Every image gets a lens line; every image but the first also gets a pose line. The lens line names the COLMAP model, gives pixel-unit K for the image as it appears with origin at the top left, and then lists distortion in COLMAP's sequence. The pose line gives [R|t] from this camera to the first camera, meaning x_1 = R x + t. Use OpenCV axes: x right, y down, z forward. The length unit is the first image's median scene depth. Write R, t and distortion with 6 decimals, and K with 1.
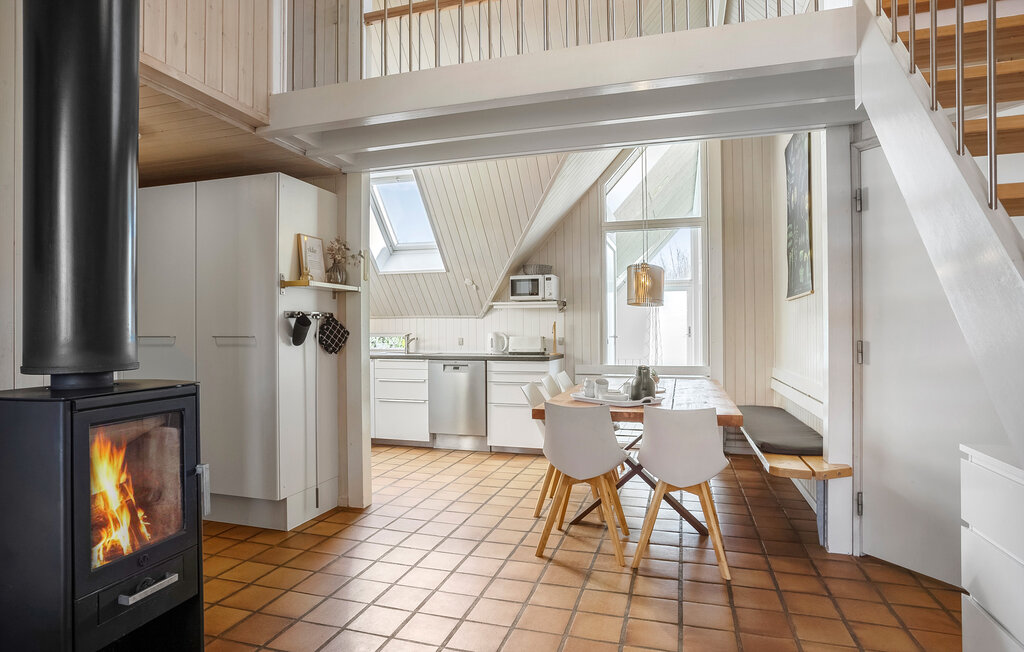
lens RADIAL K [[566.8, 0, 512.0], [0, 566.8, 326.0], [0, 0, 1]] dist [-0.031000, 0.000117]
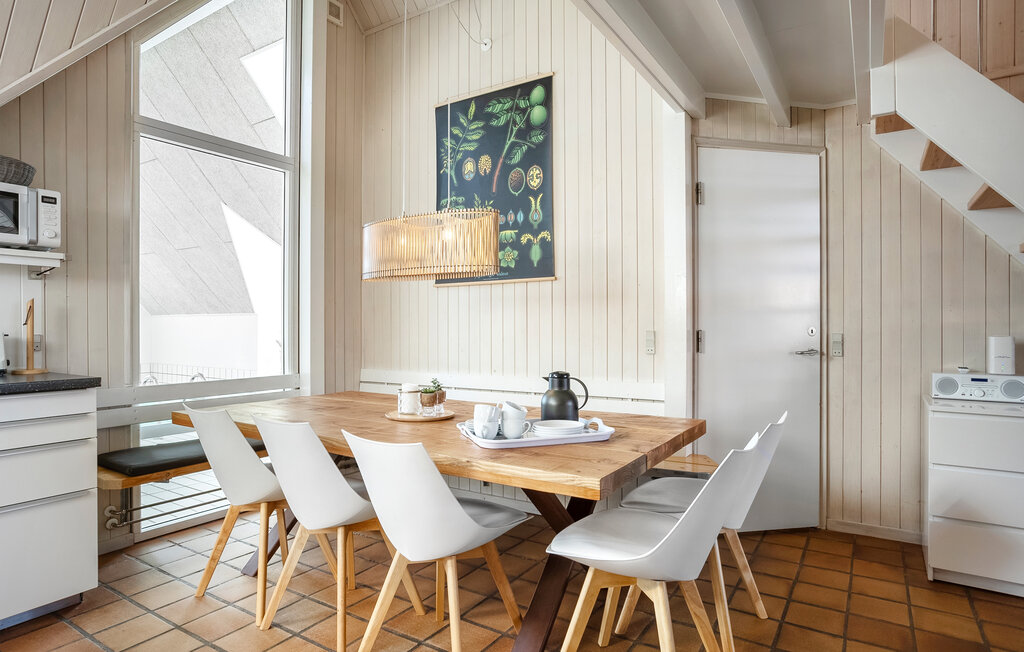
lens RADIAL K [[566.8, 0, 512.0], [0, 566.8, 326.0], [0, 0, 1]] dist [-0.031000, 0.000117]
pose [[0.275426, 0.002436, 0.961319, -0.245704], [-0.006858, 0.999976, -0.000569, 0.011775], [-0.961298, -0.006436, 0.275437, 0.547191]]
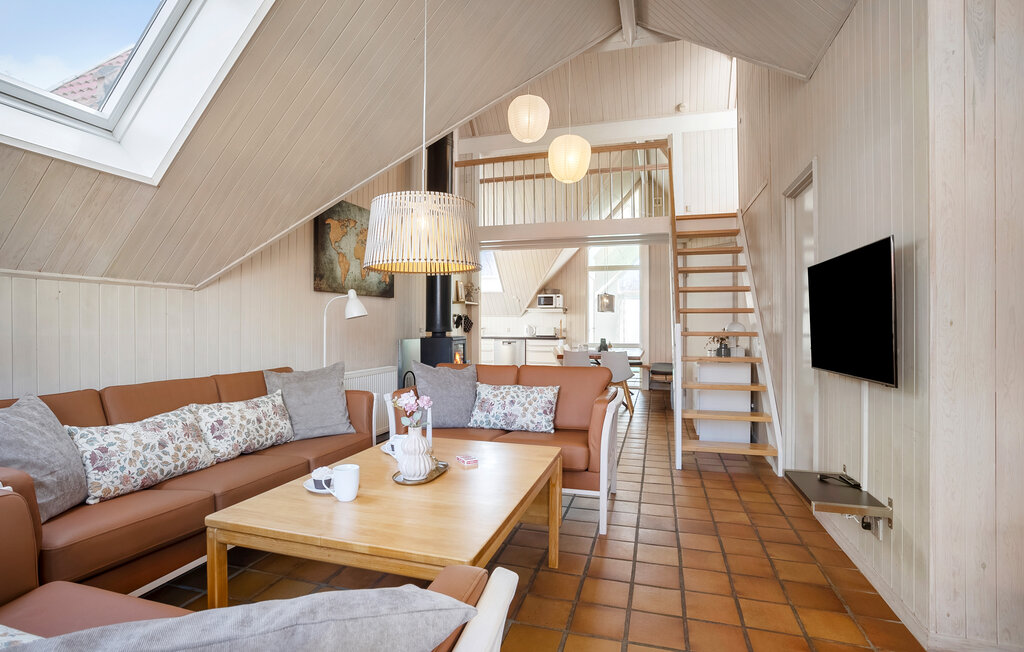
lens RADIAL K [[512.8, 0, 512.0], [0, 512.8, 326.0], [0, 0, 1]] dist [-0.035170, 0.000613]
pose [[0.999901, 0.009324, 0.010578, -0.107369], [-0.009379, 0.999943, 0.005090, 0.007432], [-0.010530, -0.005188, 0.999931, -0.709402]]
